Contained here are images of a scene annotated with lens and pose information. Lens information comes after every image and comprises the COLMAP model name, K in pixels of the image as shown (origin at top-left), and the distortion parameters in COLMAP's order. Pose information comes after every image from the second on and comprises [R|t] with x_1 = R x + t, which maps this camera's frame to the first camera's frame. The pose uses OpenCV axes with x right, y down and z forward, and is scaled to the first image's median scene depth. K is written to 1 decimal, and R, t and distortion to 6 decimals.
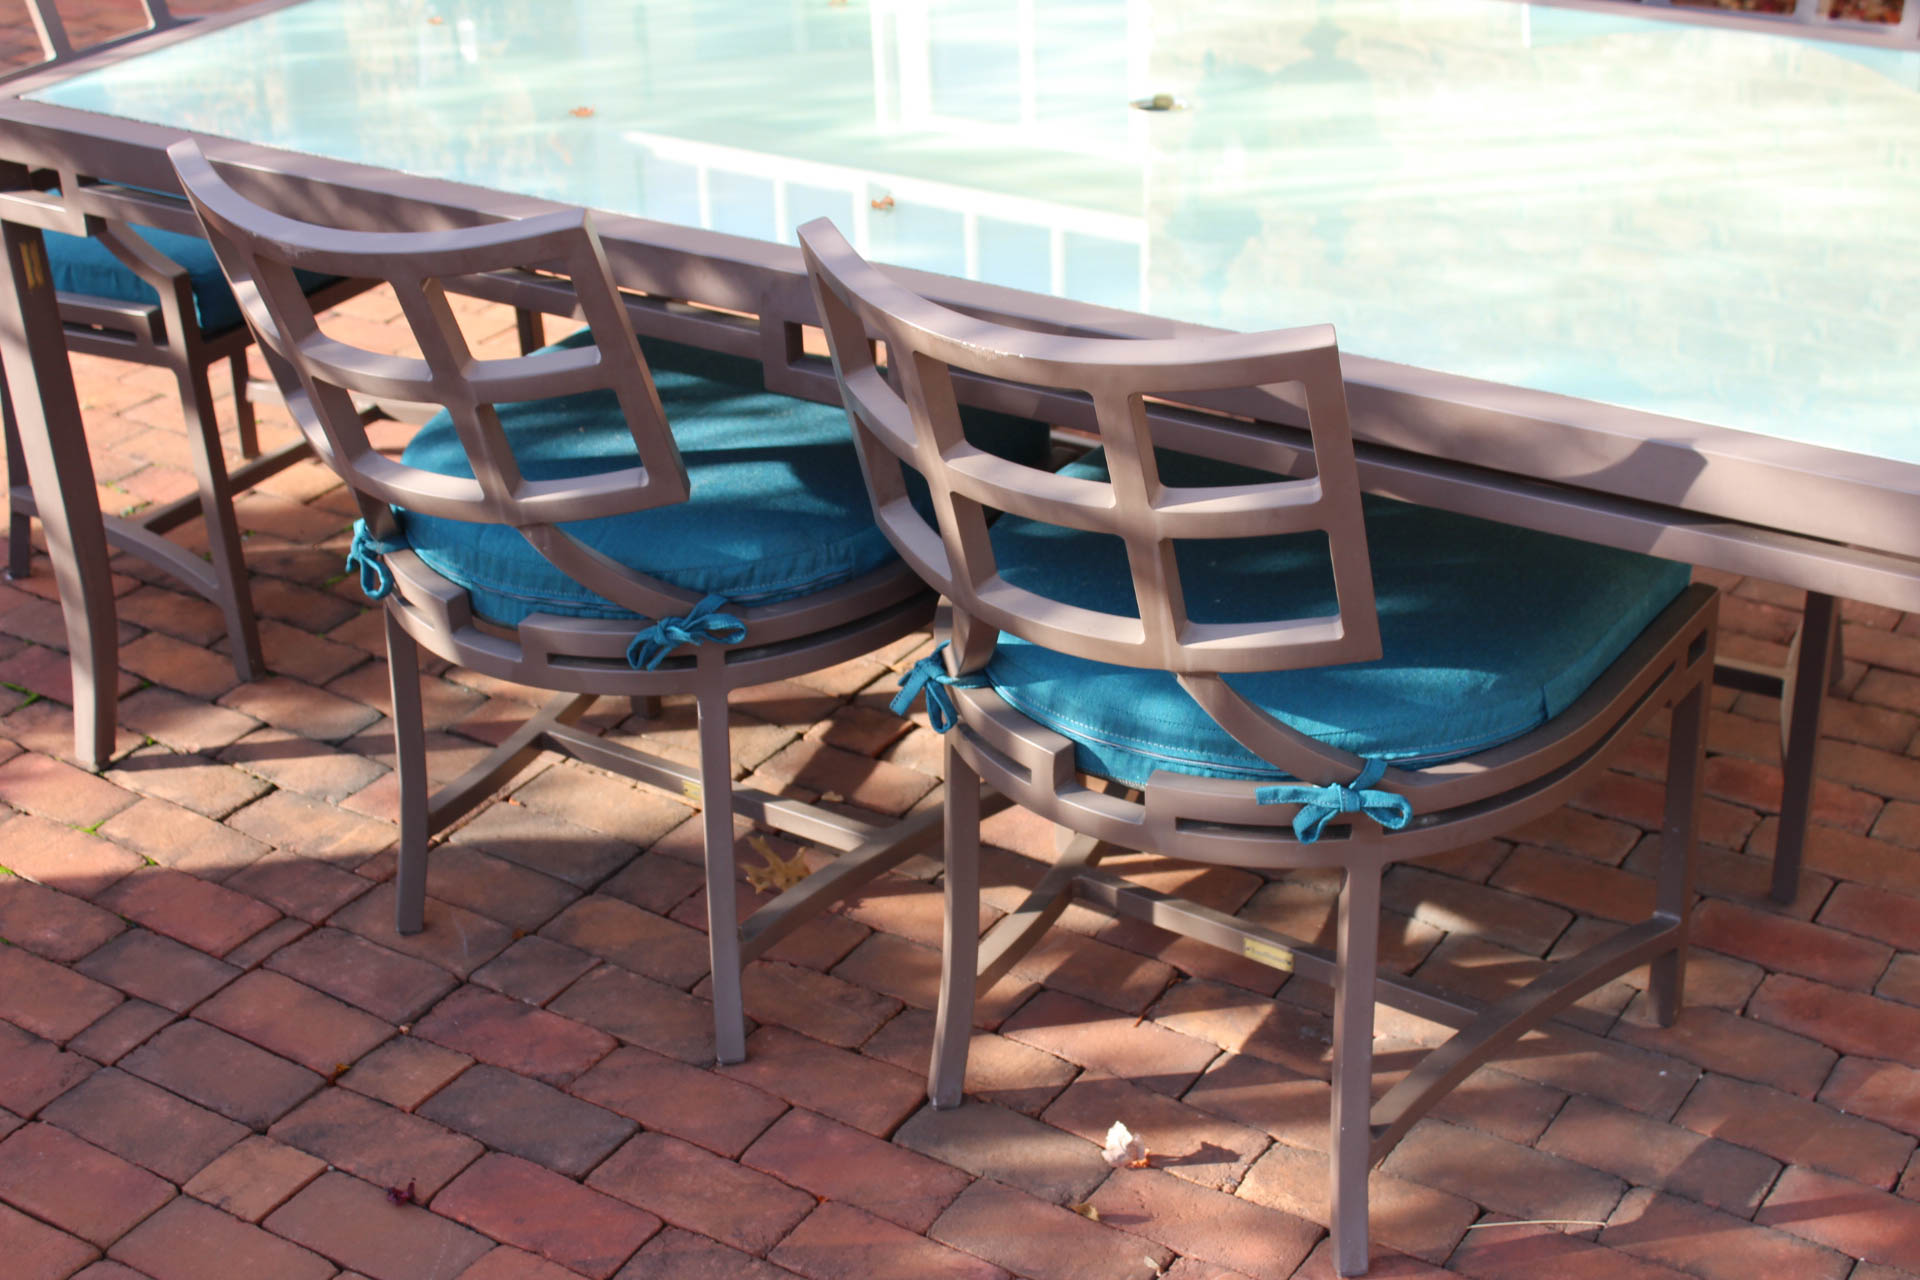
lens RADIAL K [[3300.0, 0, 960.0], [0, 3300.0, 640.0], [0, 0, 1]] dist [0.011290, 0.068526]
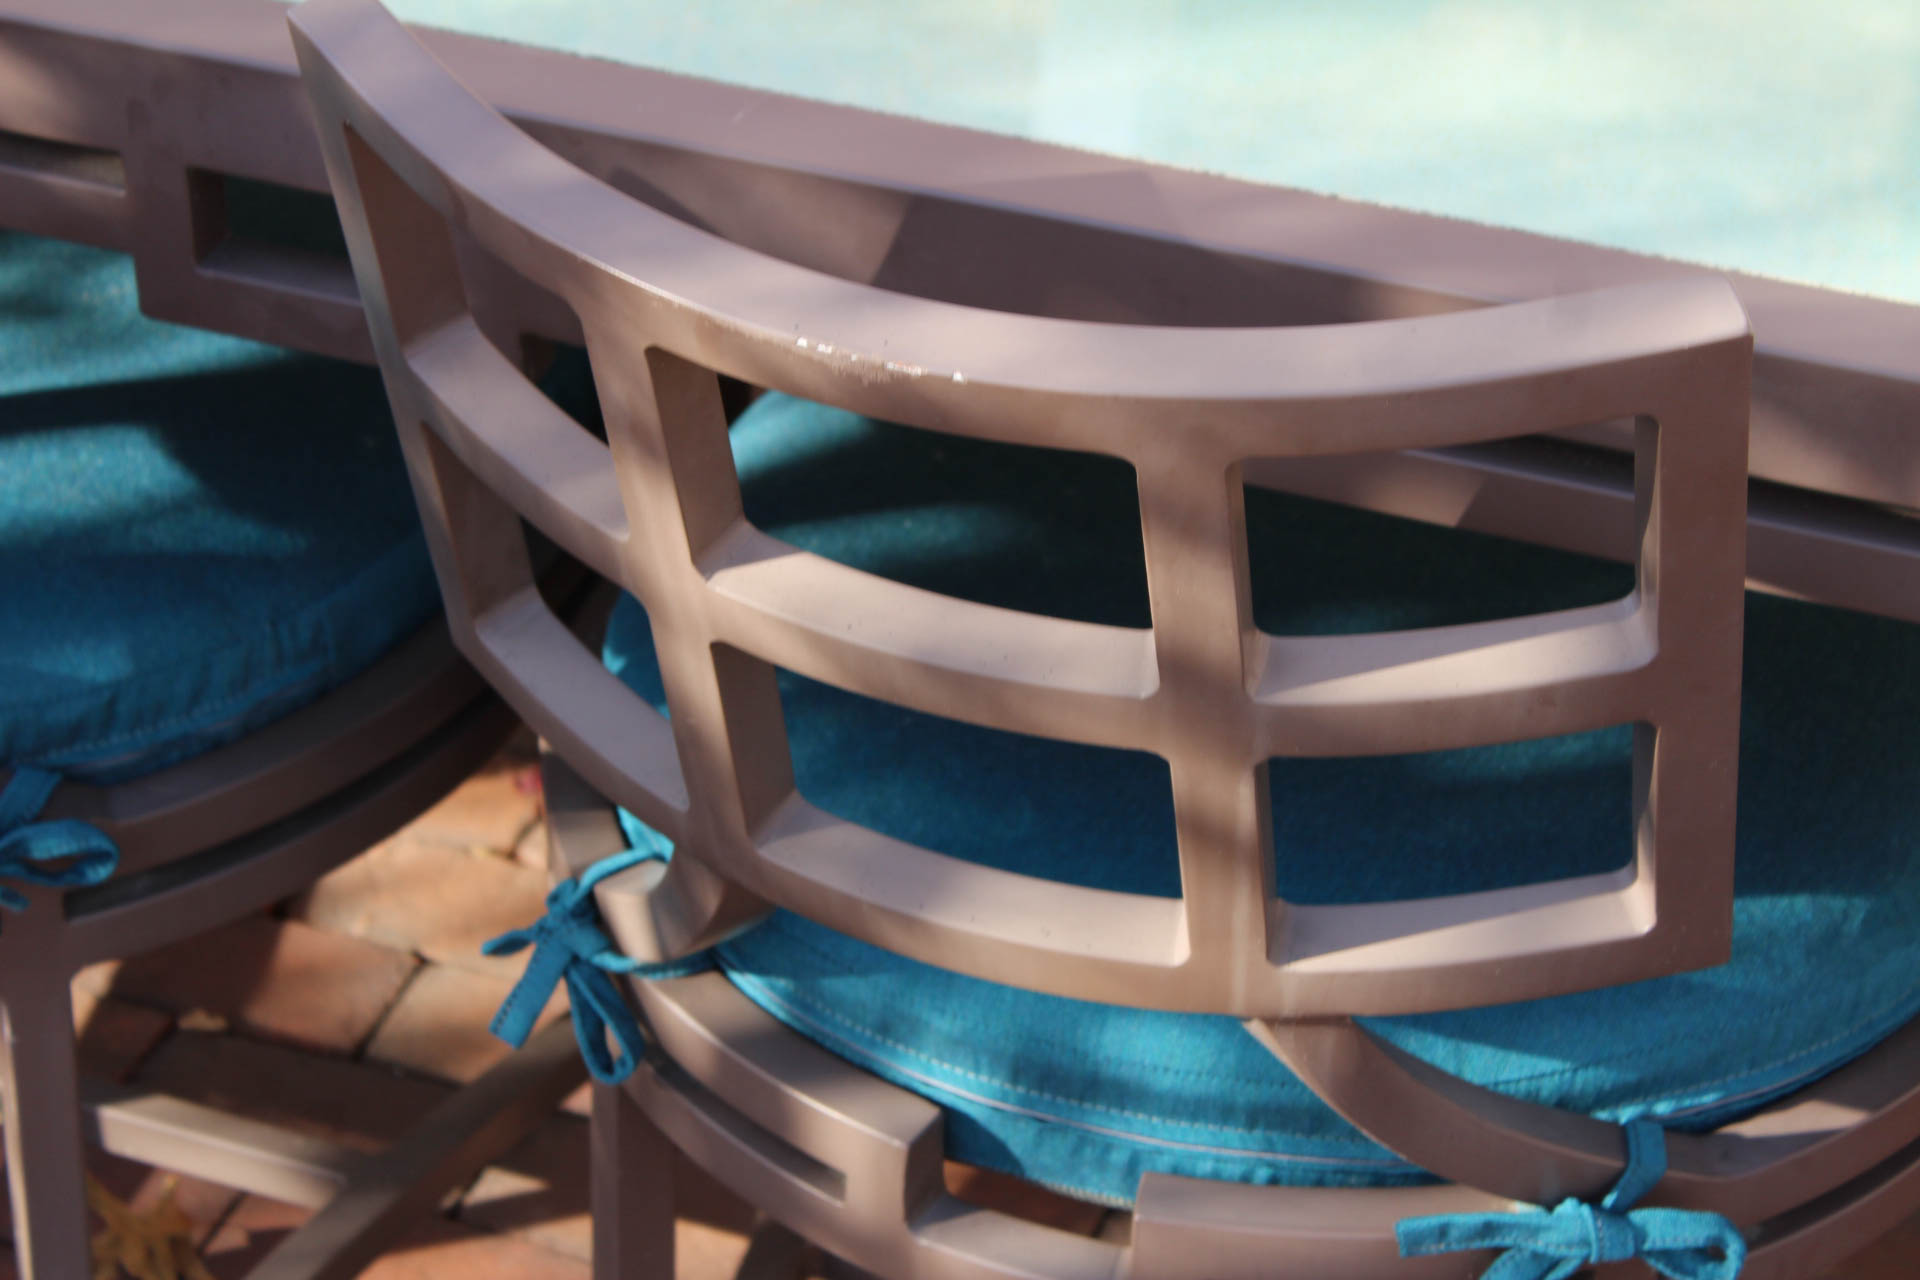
lens RADIAL K [[4919.0, 0, 960.0], [0, 4919.0, 640.0], [0, 0, 1]] dist [0.244159, -0.339863]
pose [[0.975541, -0.075521, 0.206436, -0.095825], [0.050601, 0.991061, 0.123440, -0.113993], [-0.213913, -0.109975, 0.970642, 0.366999]]
